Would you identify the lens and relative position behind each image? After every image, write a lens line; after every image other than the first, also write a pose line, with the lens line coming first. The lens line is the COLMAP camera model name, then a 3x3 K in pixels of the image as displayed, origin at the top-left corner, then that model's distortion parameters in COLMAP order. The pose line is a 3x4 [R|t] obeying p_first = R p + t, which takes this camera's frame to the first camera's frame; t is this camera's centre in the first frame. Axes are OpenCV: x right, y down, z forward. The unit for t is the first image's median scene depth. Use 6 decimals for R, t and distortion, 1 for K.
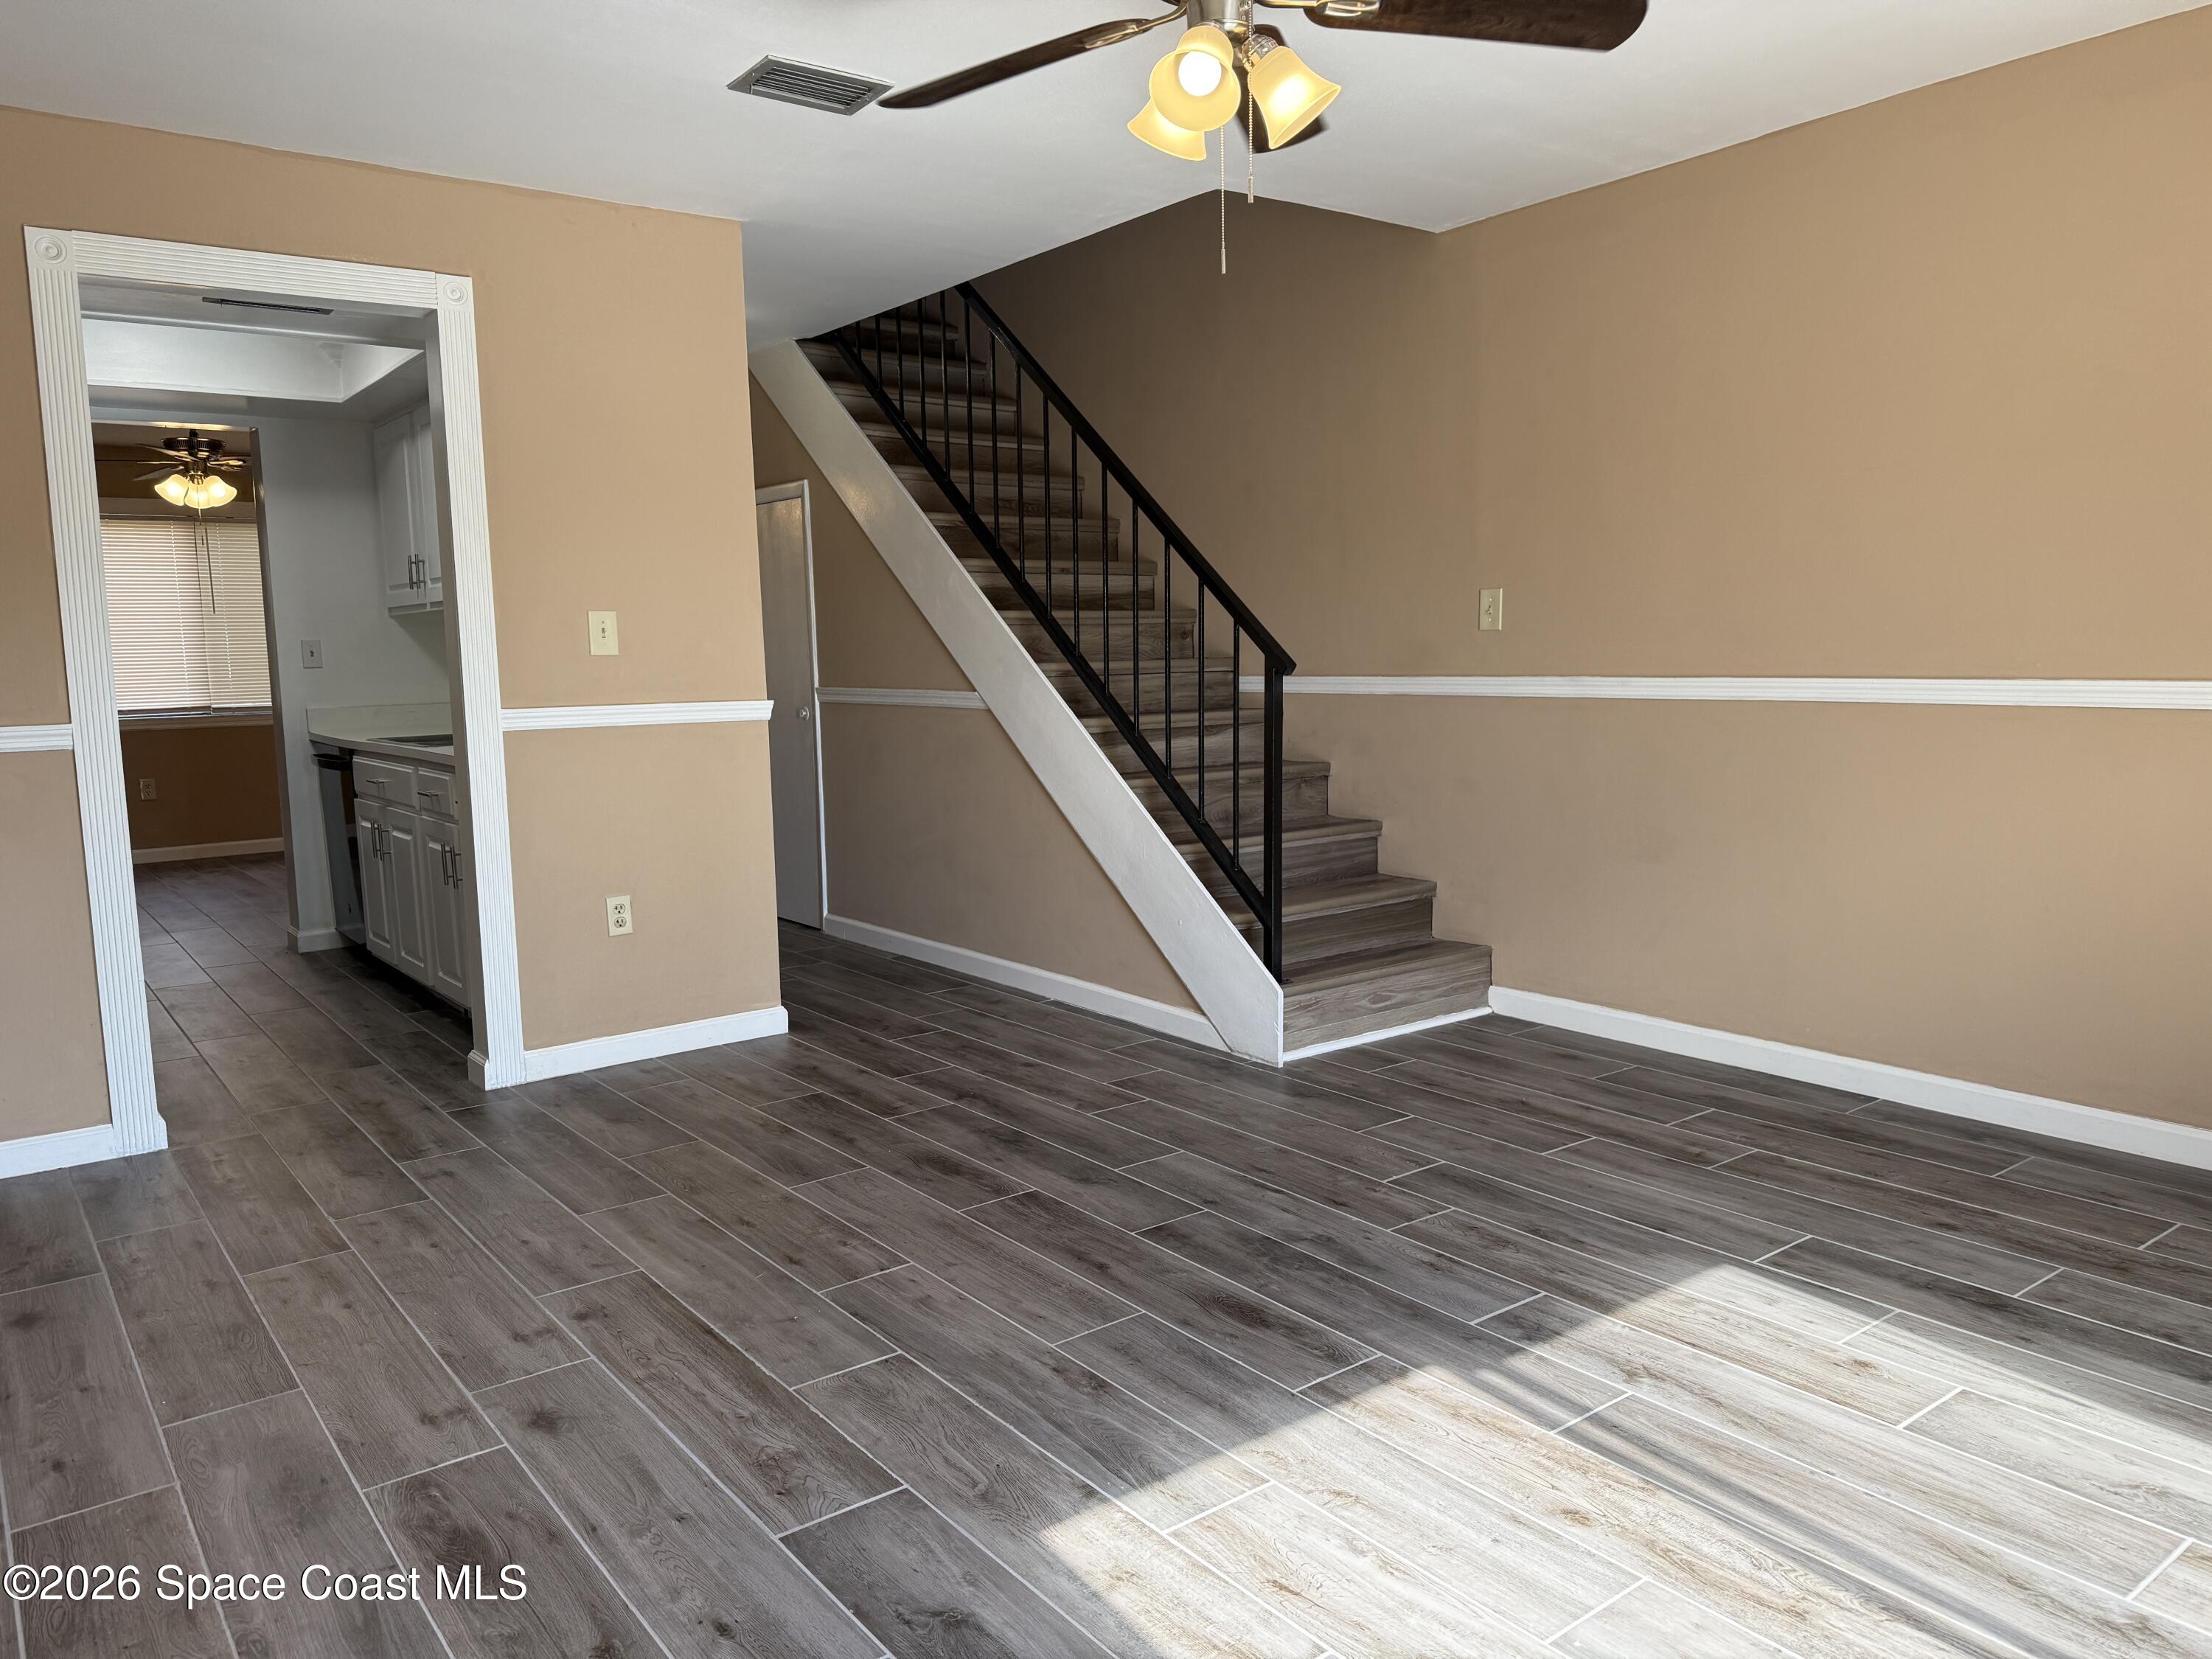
lens RADIAL K [[1542.9, 0, 1103.7], [0, 1542.9, 839.7], [0, 0, 1]] dist [0.124335, -0.174626]
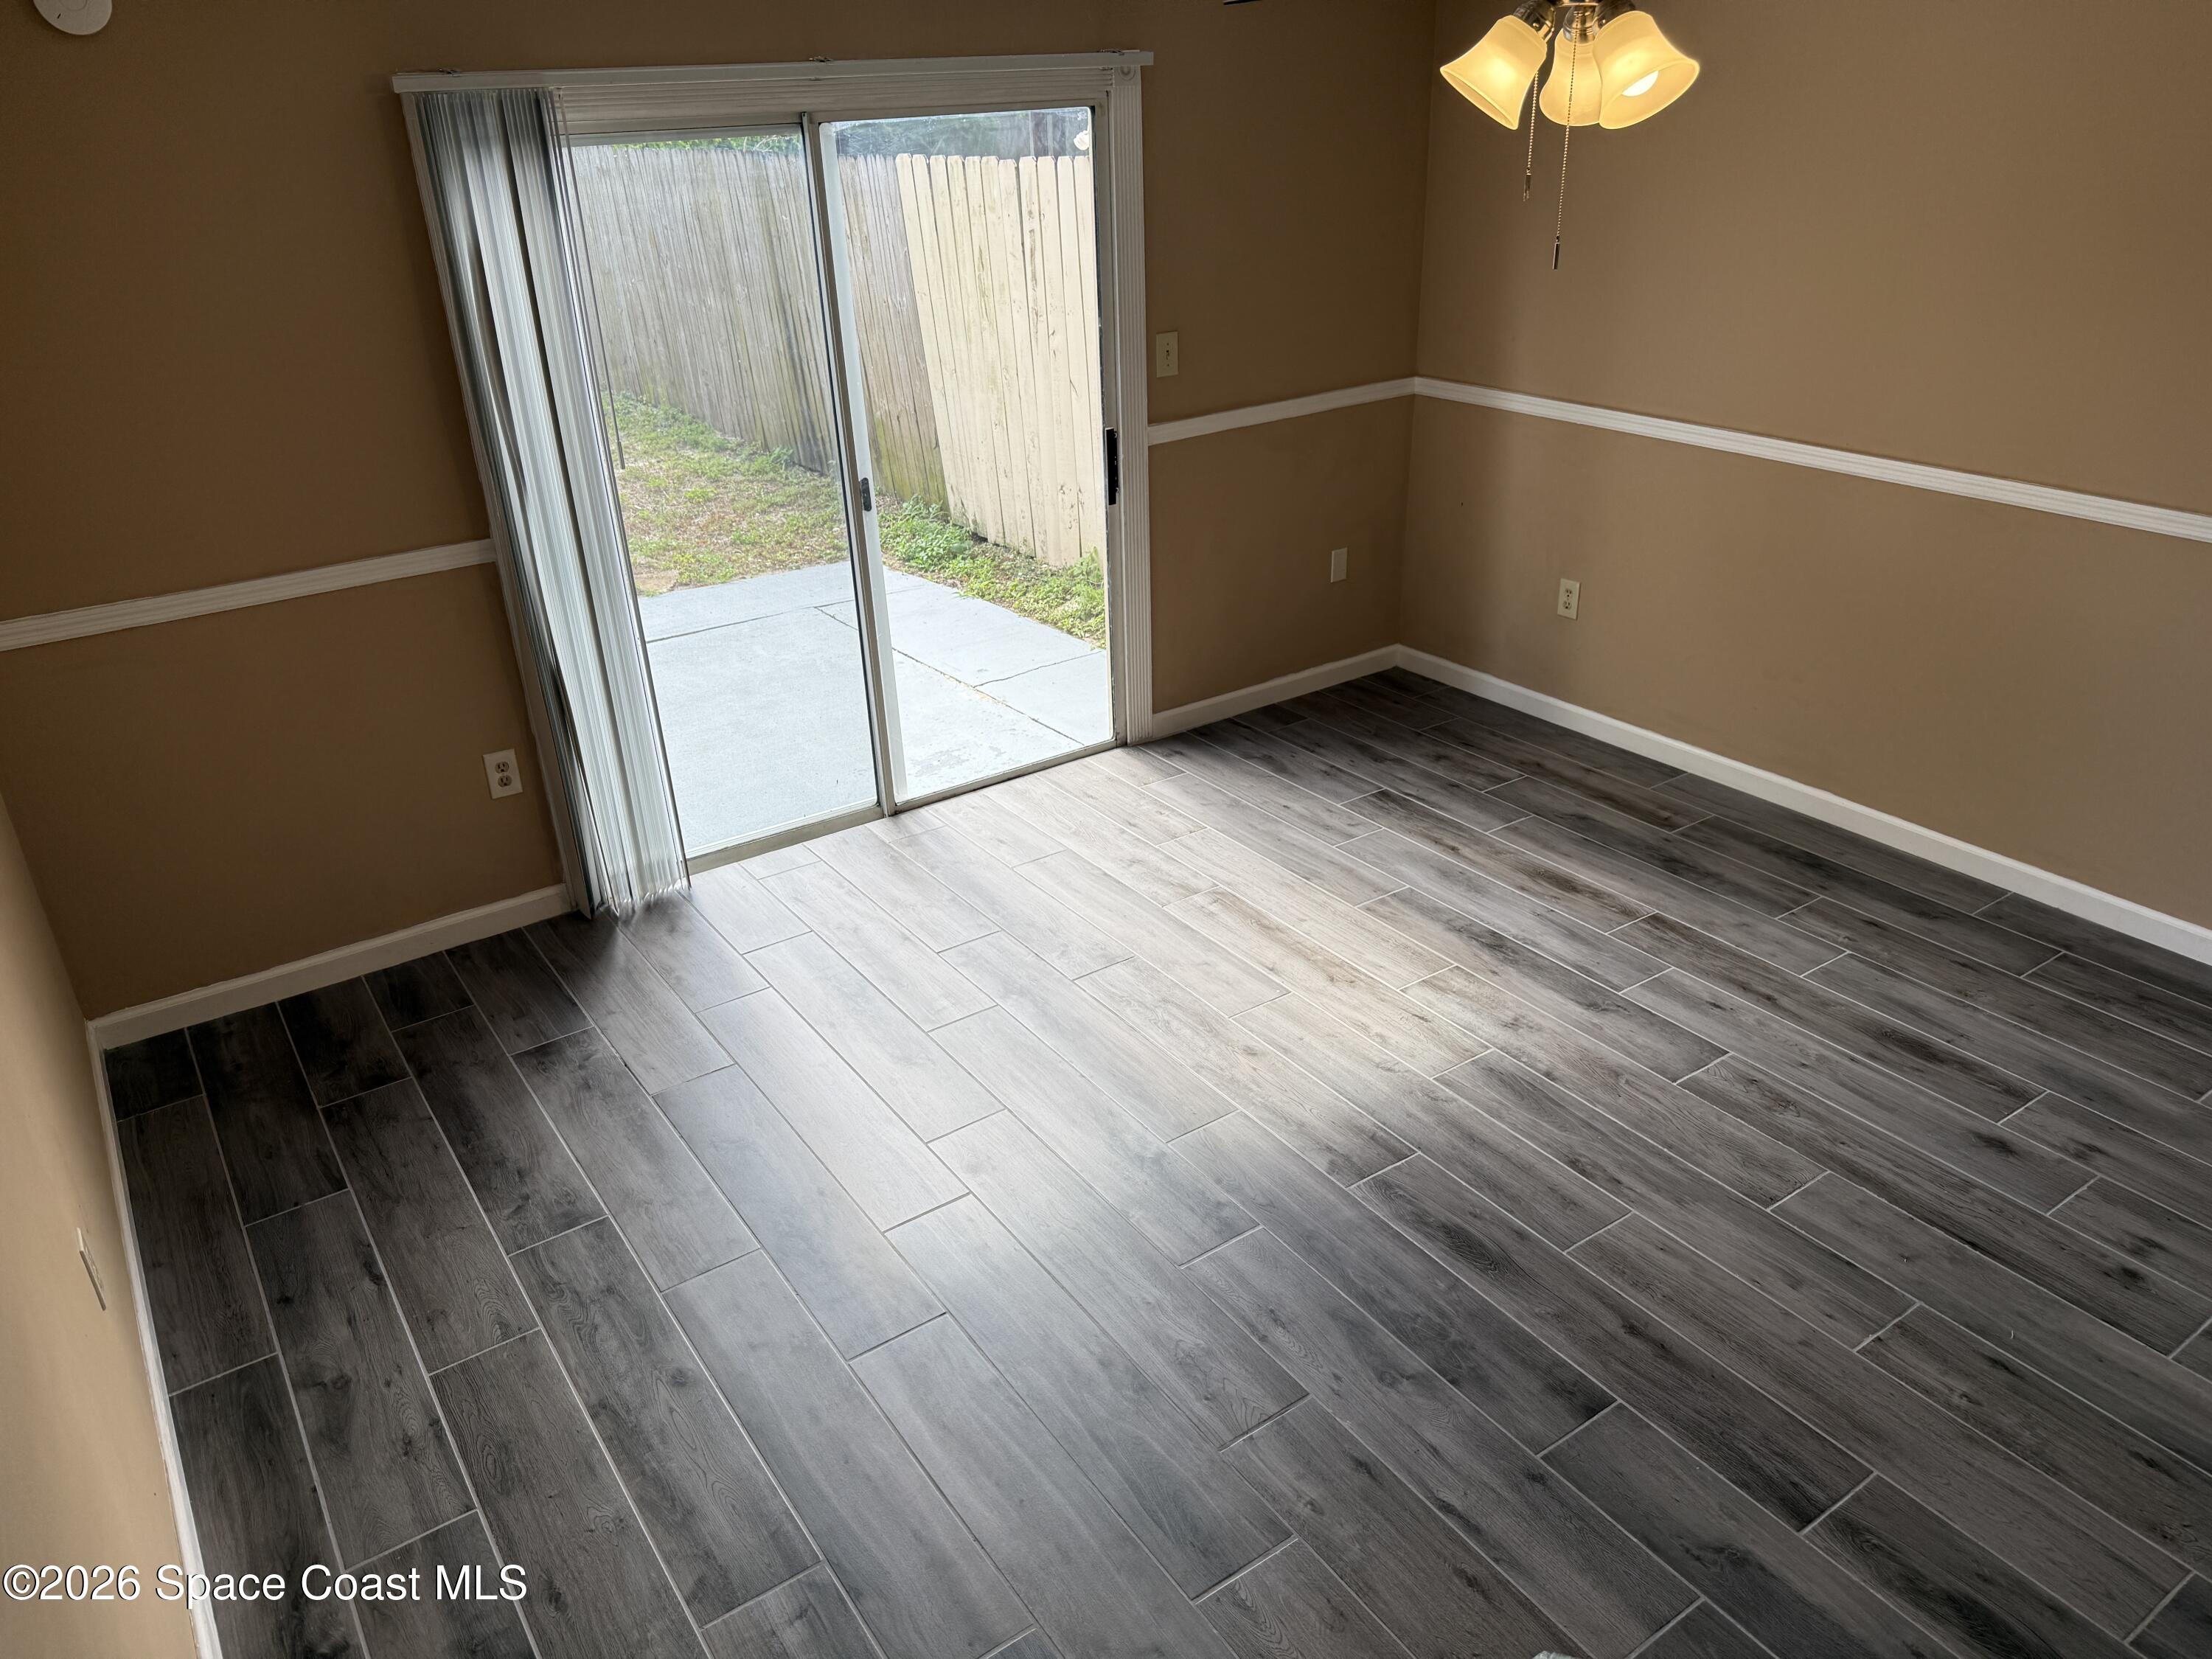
lens RADIAL K [[1570.2, 0, 1106.0], [0, 1570.2, 829.5], [0, 0, 1]] dist [0.125711, -0.191841]
pose [[-0.997405, 0.028343, 0.066188, 0.227365], [0.059768, 0.838509, 0.541600, -0.481919], [-0.040148, 0.544150, -0.838027, 1.563661]]
